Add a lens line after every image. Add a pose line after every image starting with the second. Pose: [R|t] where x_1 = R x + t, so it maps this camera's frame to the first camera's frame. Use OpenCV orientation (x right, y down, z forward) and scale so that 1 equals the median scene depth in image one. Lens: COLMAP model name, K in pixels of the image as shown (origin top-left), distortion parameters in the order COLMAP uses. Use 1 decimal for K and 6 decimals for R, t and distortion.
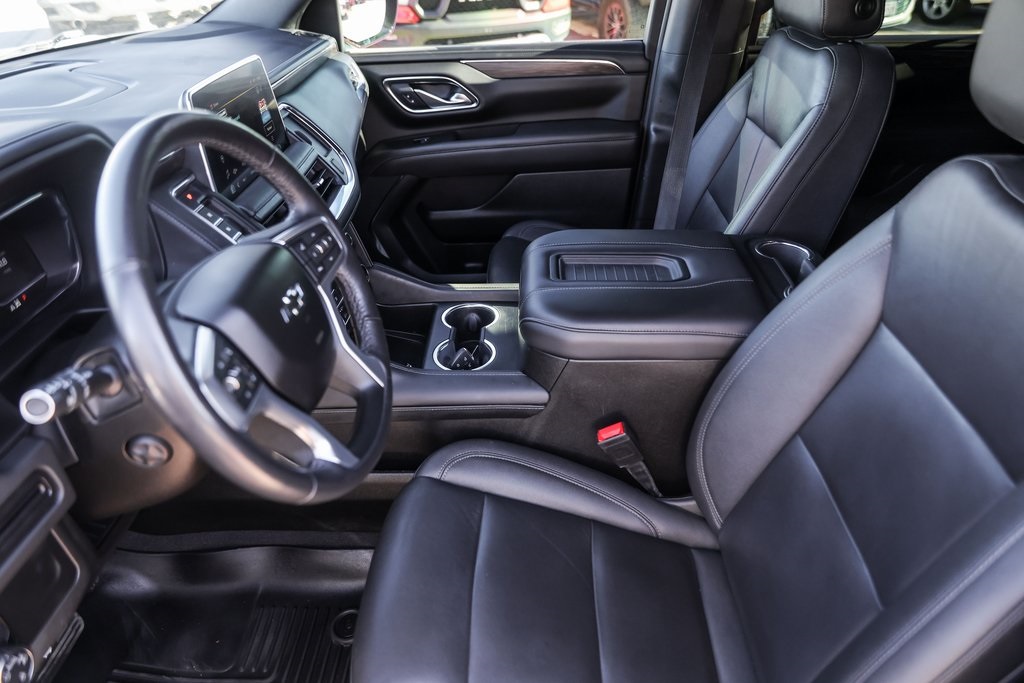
lens RADIAL K [[699.5, 0, 512.0], [0, 699.5, 341.5], [0, 0, 1]] dist [-0.003002, -0.000549]
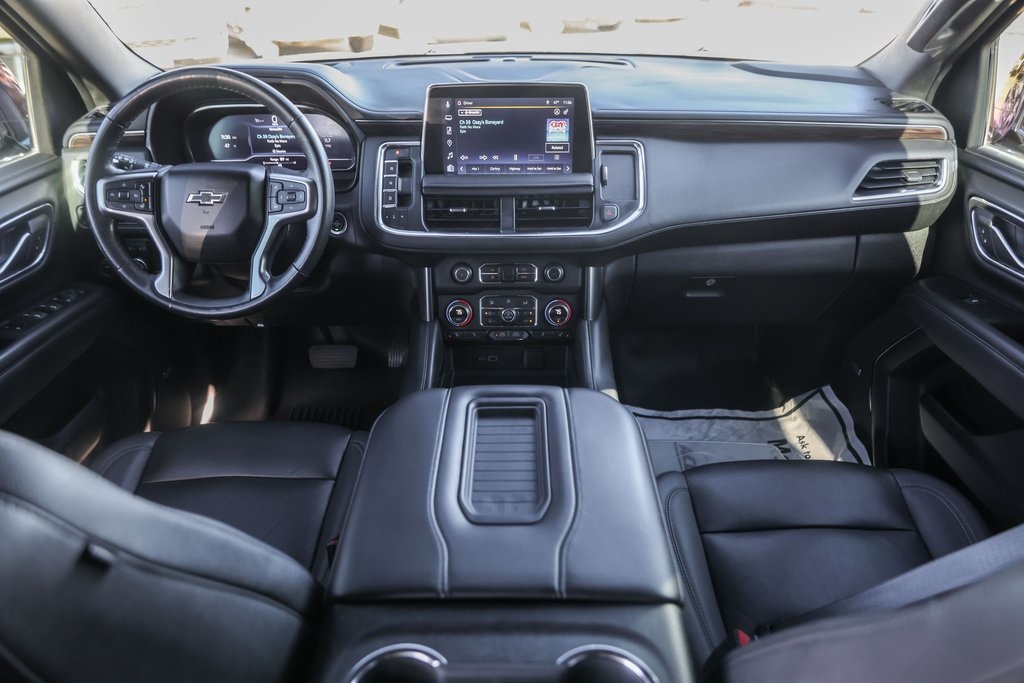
lens RADIAL K [[684.9, 0, 512.0], [0, 684.9, 341.5], [0, 0, 1]] dist [-0.019125, 0.008486]
pose [[0.017117, 0.526189, -0.850196, 0.672149], [-0.525324, 0.728232, 0.440128, -0.492955], [0.850730, 0.439095, 0.288885, 0.735586]]
